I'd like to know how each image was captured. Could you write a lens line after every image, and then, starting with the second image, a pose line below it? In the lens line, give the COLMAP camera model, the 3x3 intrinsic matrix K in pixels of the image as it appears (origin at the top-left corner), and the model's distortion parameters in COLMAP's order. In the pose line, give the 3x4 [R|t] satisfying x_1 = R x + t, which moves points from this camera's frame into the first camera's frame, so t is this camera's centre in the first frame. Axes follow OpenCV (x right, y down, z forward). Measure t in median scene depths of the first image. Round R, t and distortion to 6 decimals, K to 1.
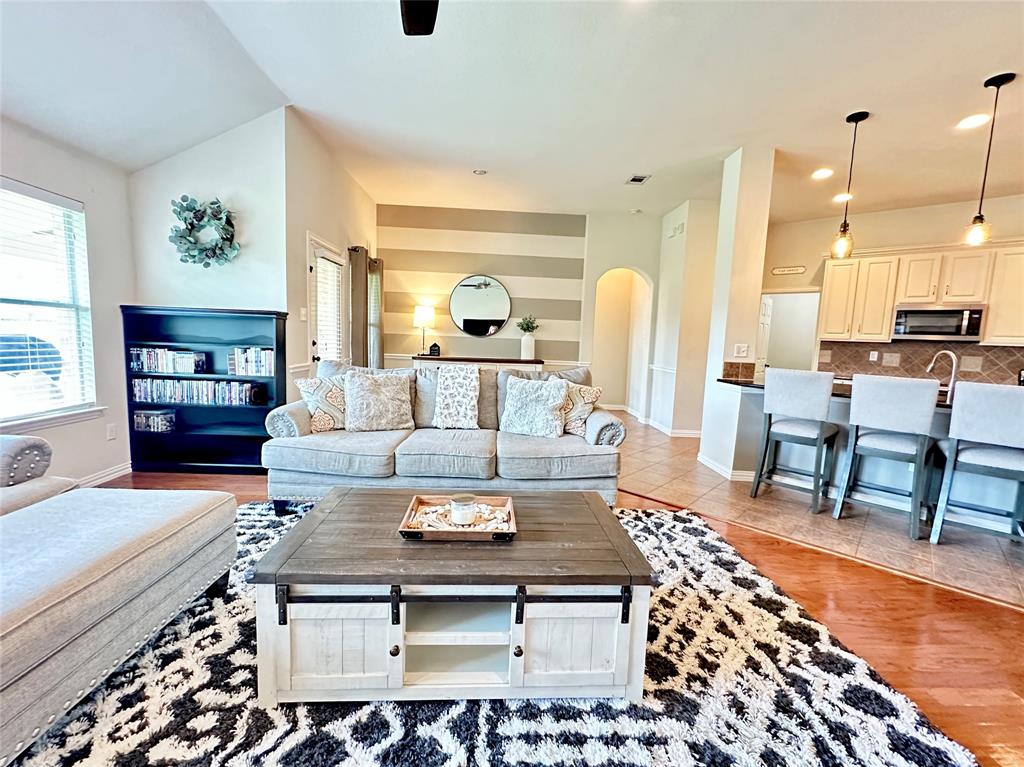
lens RADIAL K [[434.2, 0, 512.0], [0, 434.2, 383.5], [0, 0, 1]] dist [-0.001310, -0.000308]
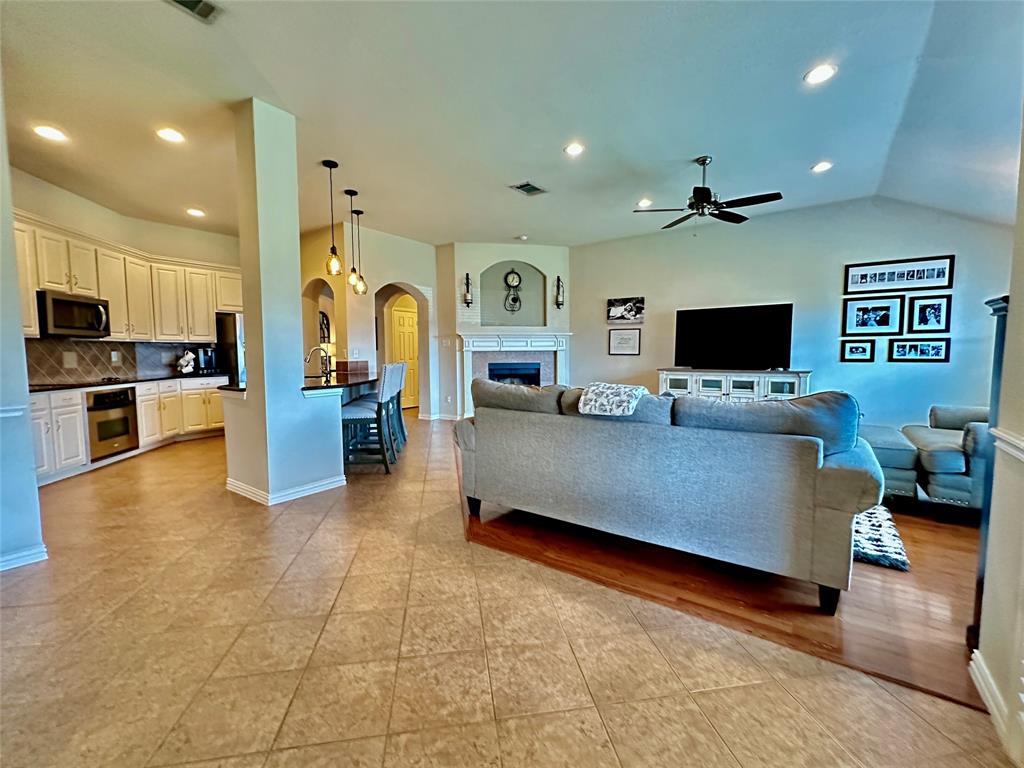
lens RADIAL K [[433.6, 0, 514.7], [0, 433.6, 383.9], [0, 0, 1]] dist [0.001121, 0.000256]
pose [[-0.788967, -0.078091, 0.609454, -0.323787], [0.041913, 0.982741, 0.180179, -0.138387], [-0.613005, 0.167699, -0.772076, 1.278572]]
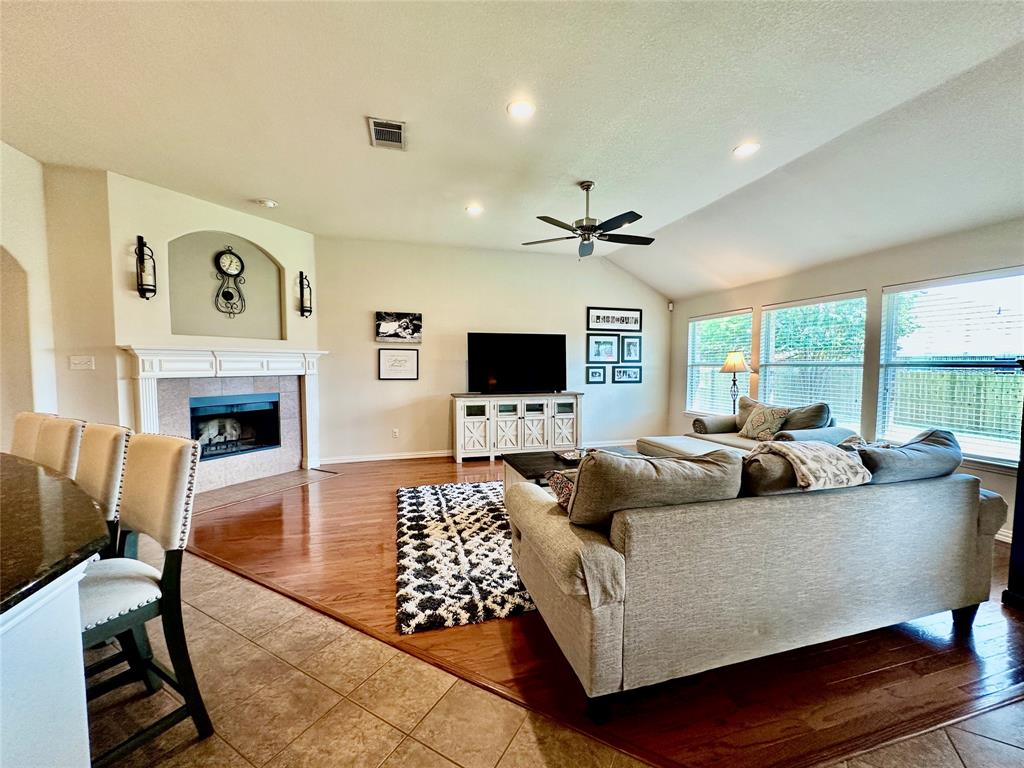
lens RADIAL K [[409.0, 0, 513.3], [0, 409.0, 383.8], [0, 0, 1]] dist [-0.001337, 0.000058]
pose [[-0.972392, -0.028025, -0.231662, 0.274837], [-0.062382, 0.987850, 0.142343, -0.128557], [0.224859, 0.152864, -0.962326, 1.086307]]
